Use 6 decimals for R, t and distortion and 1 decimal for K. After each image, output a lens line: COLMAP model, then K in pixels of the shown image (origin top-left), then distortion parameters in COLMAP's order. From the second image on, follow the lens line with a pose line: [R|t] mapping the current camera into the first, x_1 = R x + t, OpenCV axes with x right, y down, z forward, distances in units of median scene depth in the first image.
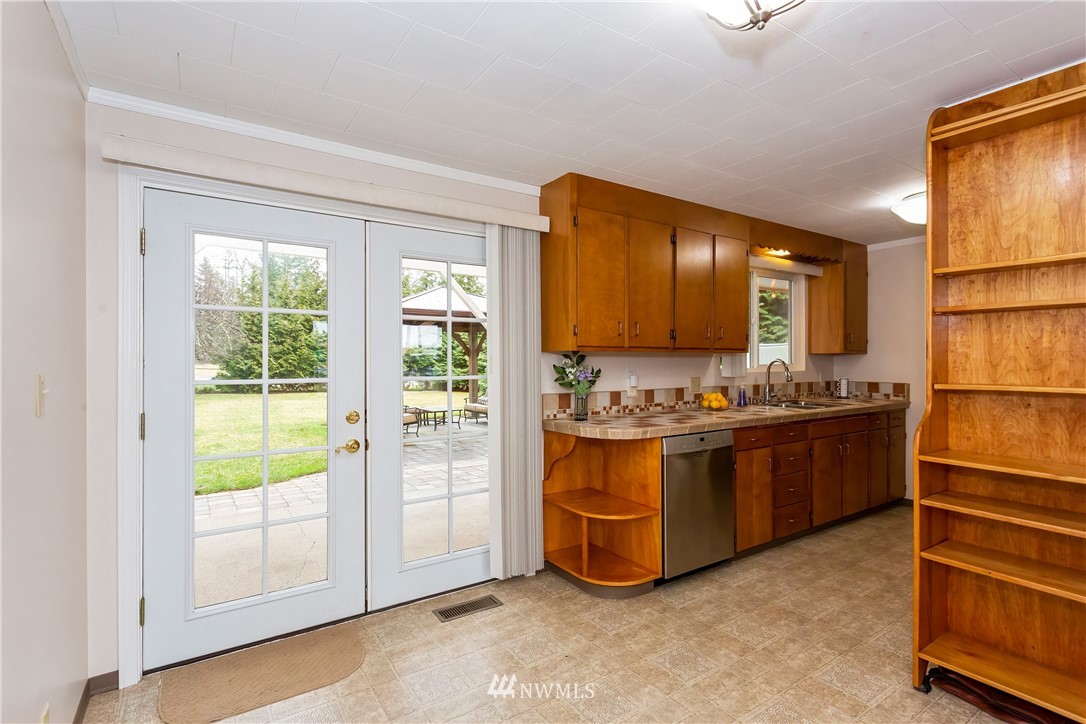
lens RADIAL K [[534.0, 0, 551.3], [0, 534.0, 357.8], [0, 0, 1]] dist [-0.006379, 0.003395]
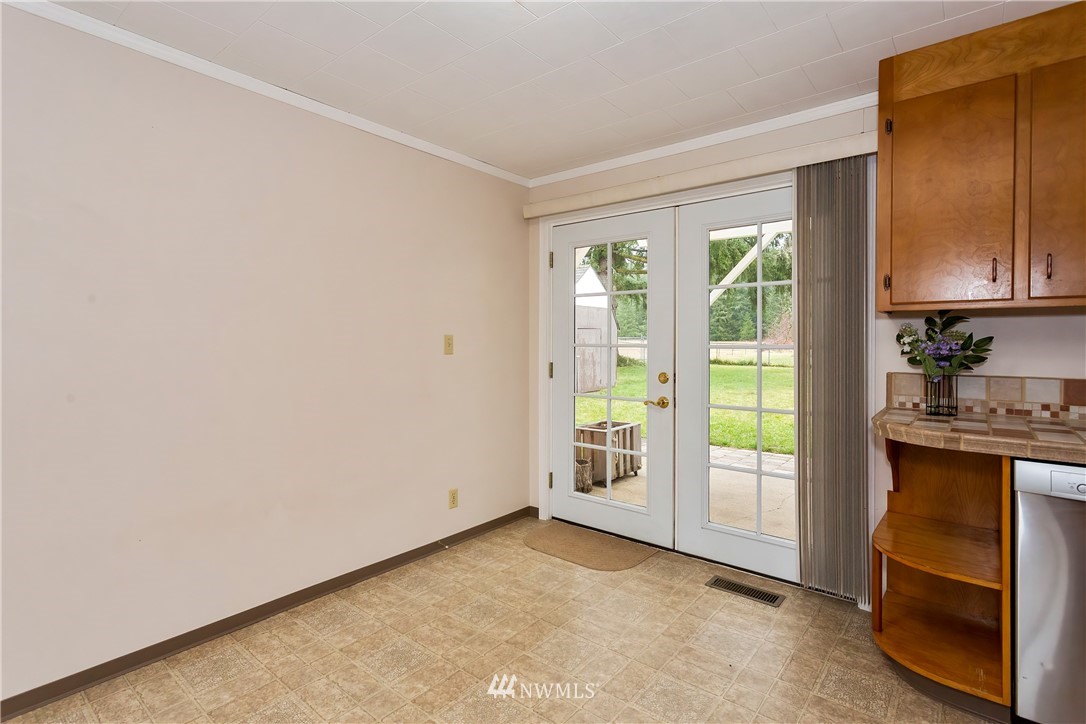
lens RADIAL K [[534.0, 0, 527.8], [0, 534.0, 345.2], [0, 0, 1]] dist [-0.006379, 0.003395]
pose [[0.243539, 0.004924, -0.969879, 0.547782], [0.003649, 0.999975, 0.005993, 0.023527], [0.969884, -0.004999, 0.243515, 0.332422]]
